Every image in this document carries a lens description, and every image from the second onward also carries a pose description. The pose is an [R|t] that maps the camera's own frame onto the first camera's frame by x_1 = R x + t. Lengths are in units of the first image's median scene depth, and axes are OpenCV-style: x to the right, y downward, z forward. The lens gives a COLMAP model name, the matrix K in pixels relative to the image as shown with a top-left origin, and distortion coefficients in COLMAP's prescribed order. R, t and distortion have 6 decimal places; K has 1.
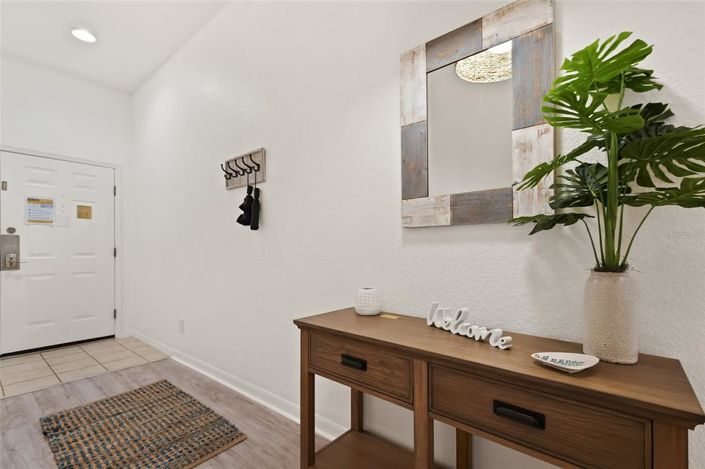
lens RADIAL K [[317.4, 0, 360.4], [0, 317.4, 250.5], [0, 0, 1]] dist [0.010653, -0.000237]
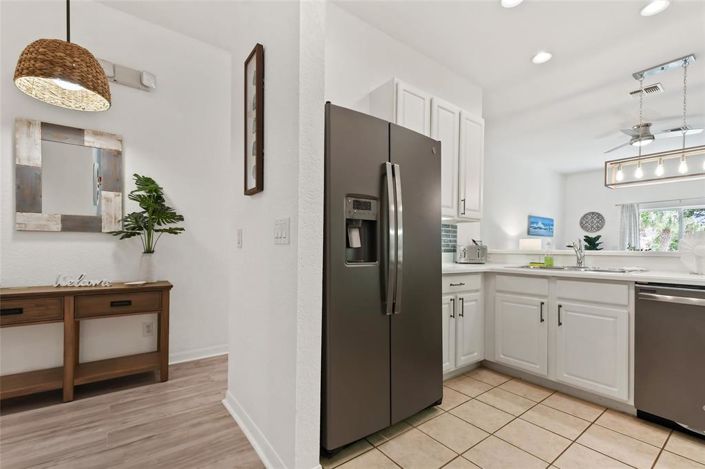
lens RADIAL K [[317.4, 0, 360.4], [0, 317.4, 250.5], [0, 0, 1]] dist [0.010653, -0.000237]
pose [[0.220389, -0.007128, 0.975386, -1.238678], [0.000848, 0.999974, 0.007116, 0.017123], [-0.975412, -0.000741, 0.220390, -1.160323]]
